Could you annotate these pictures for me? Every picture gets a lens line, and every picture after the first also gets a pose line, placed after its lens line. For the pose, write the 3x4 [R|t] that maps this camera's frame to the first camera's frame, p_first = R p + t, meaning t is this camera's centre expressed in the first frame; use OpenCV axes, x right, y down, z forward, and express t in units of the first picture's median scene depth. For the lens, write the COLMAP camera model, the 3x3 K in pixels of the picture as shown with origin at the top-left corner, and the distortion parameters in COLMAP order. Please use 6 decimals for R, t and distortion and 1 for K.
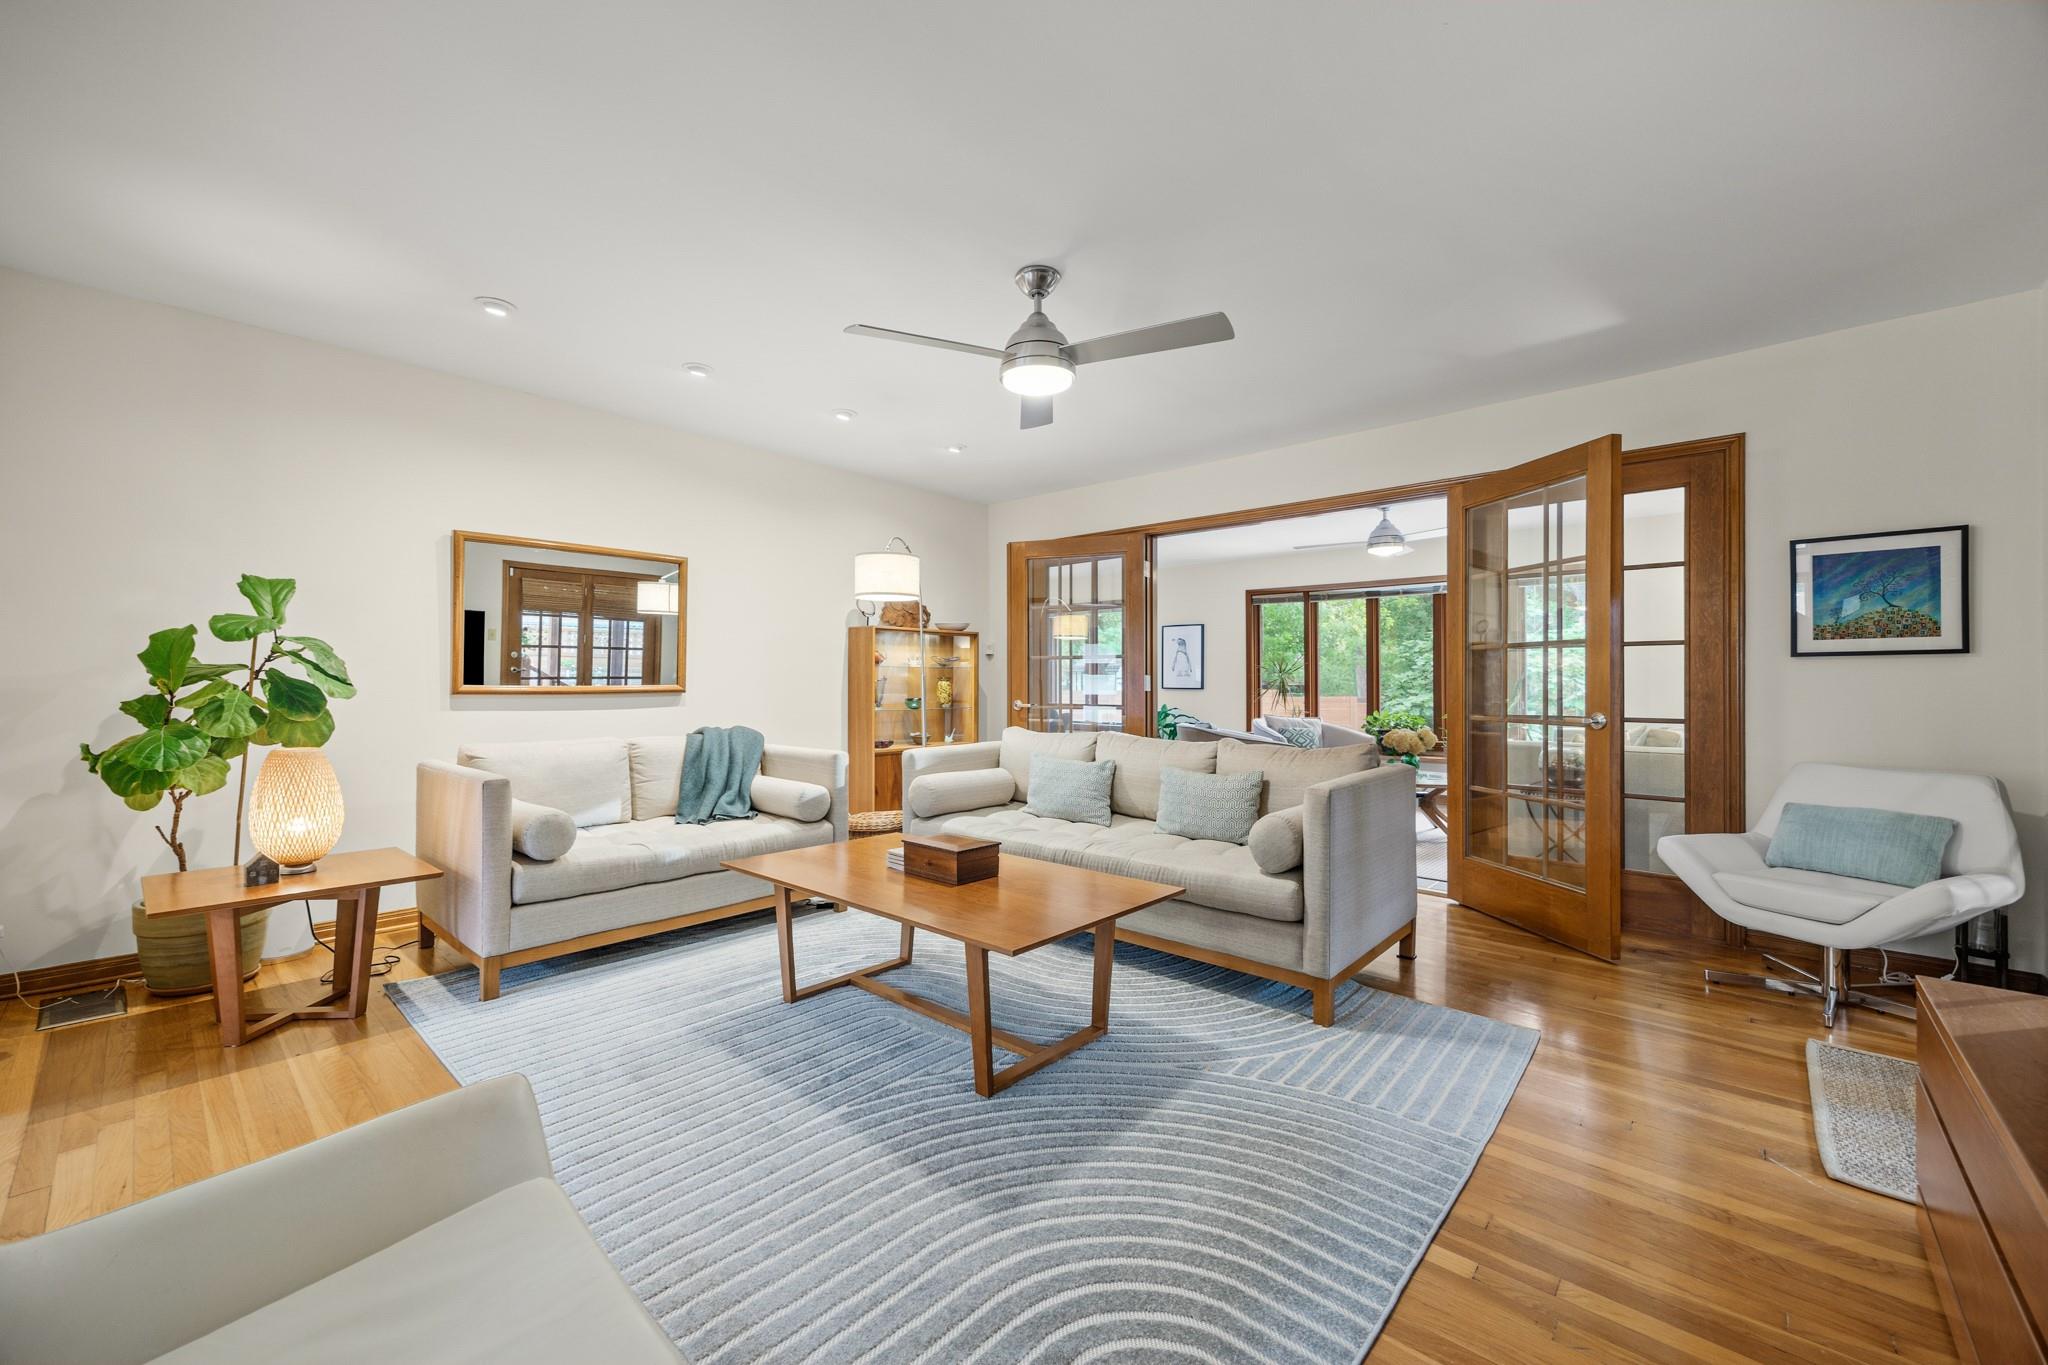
lens RADIAL K [[801.0, 0, 1024.0], [0, 801.0, 682.5], [0, 0, 1]] dist [0.008014, 0.000104]
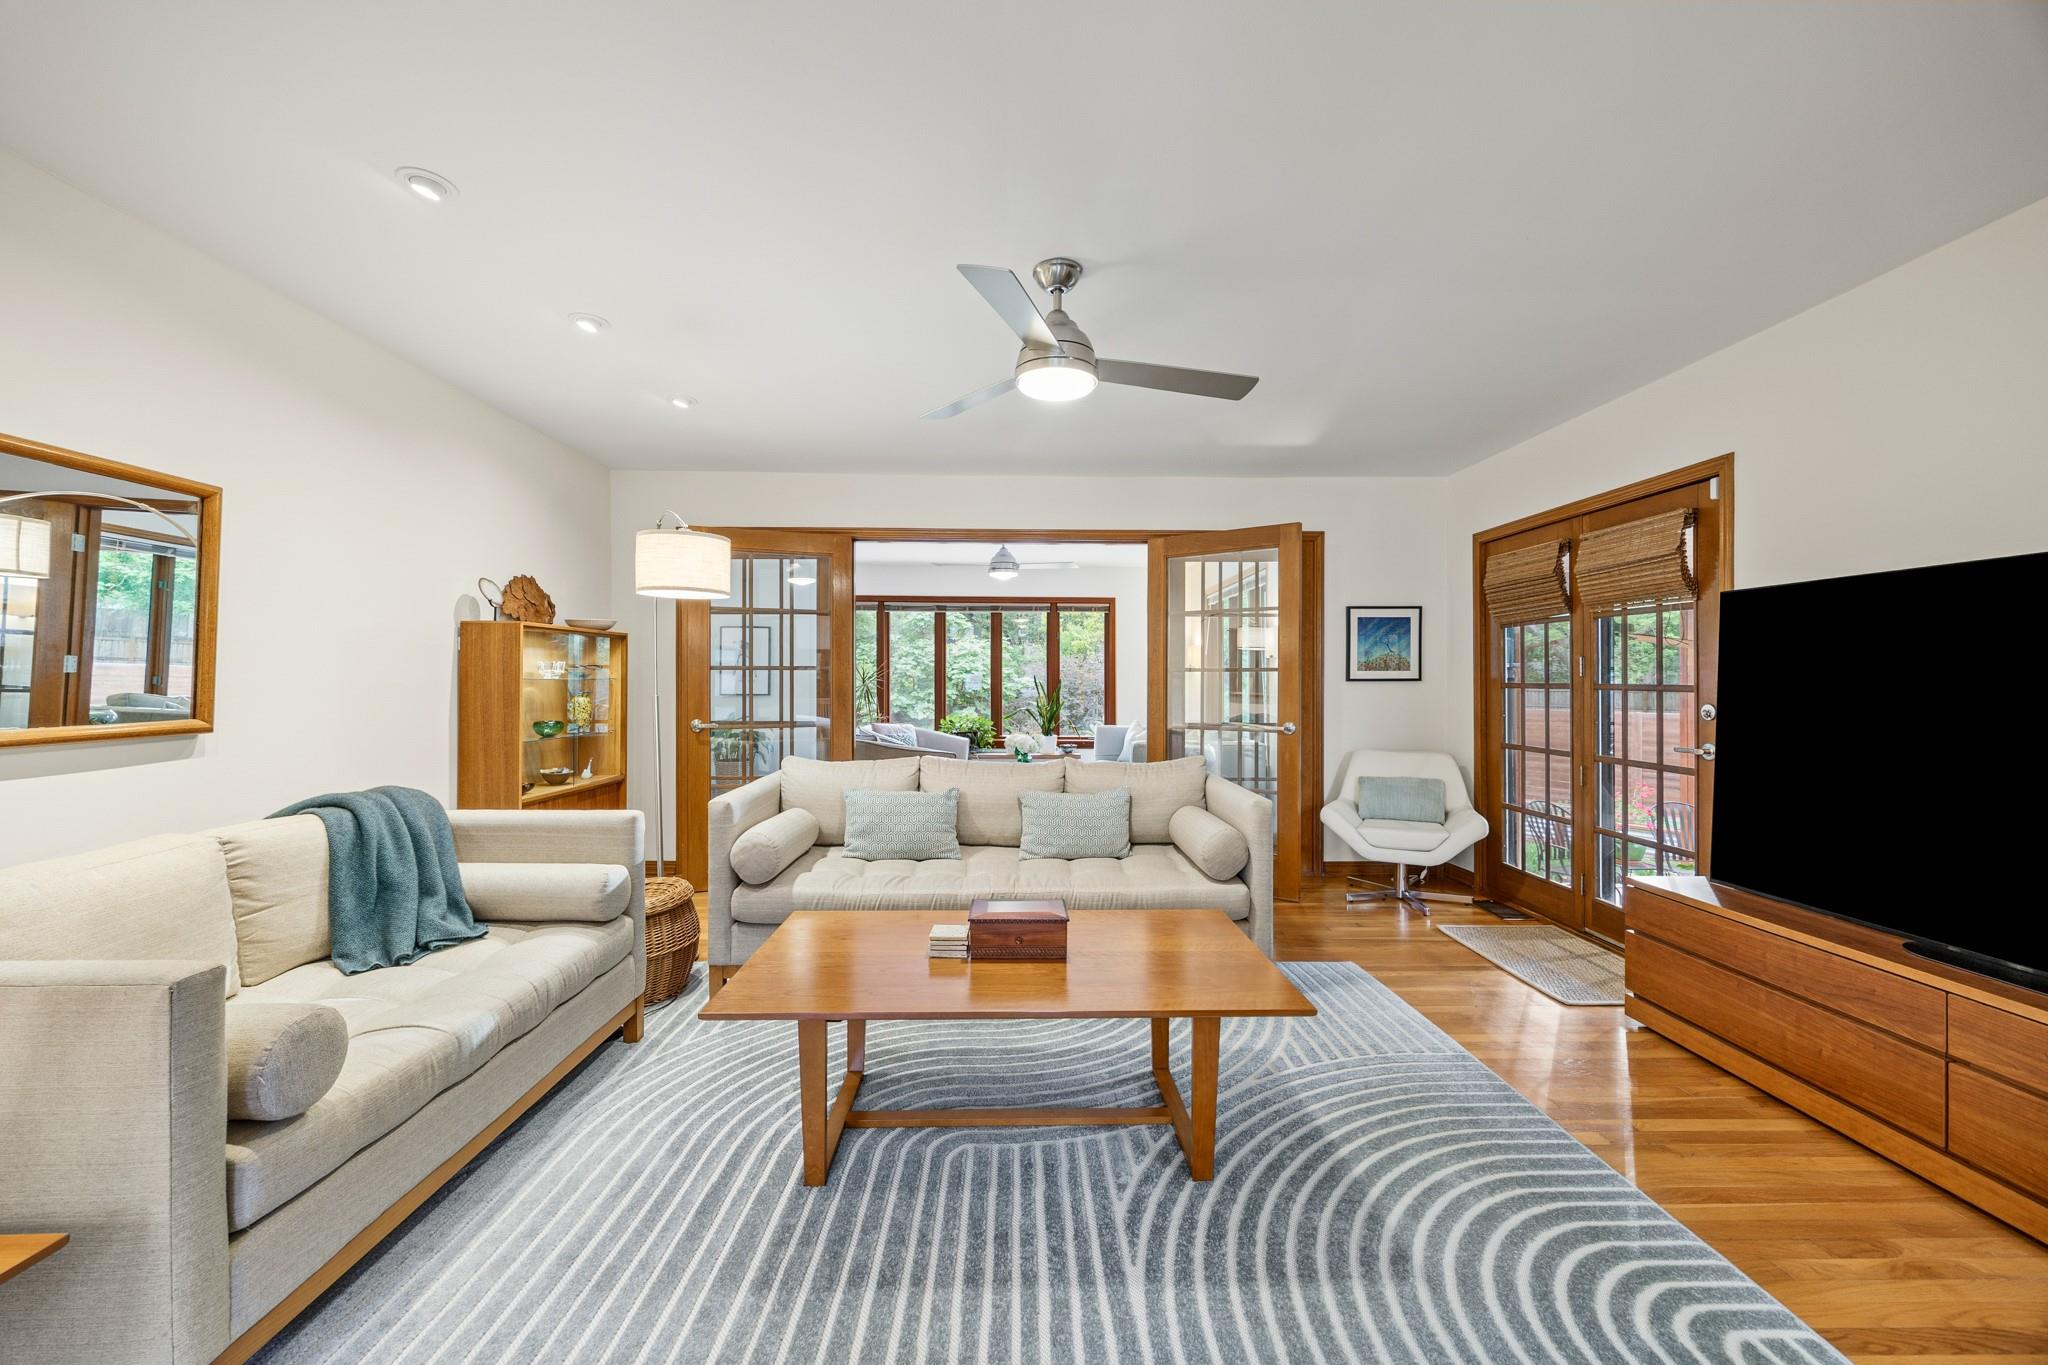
lens RADIAL K [[786.9, 0, 1024.0], [0, 786.9, 682.5], [0, 0, 1]] dist [0.005471, 0.000027]
pose [[0.733897, -0.002094, 0.679258, -0.533423], [-0.002165, 0.999983, 0.005422, -0.036982], [-0.679258, -0.005449, 0.733880, 0.316547]]
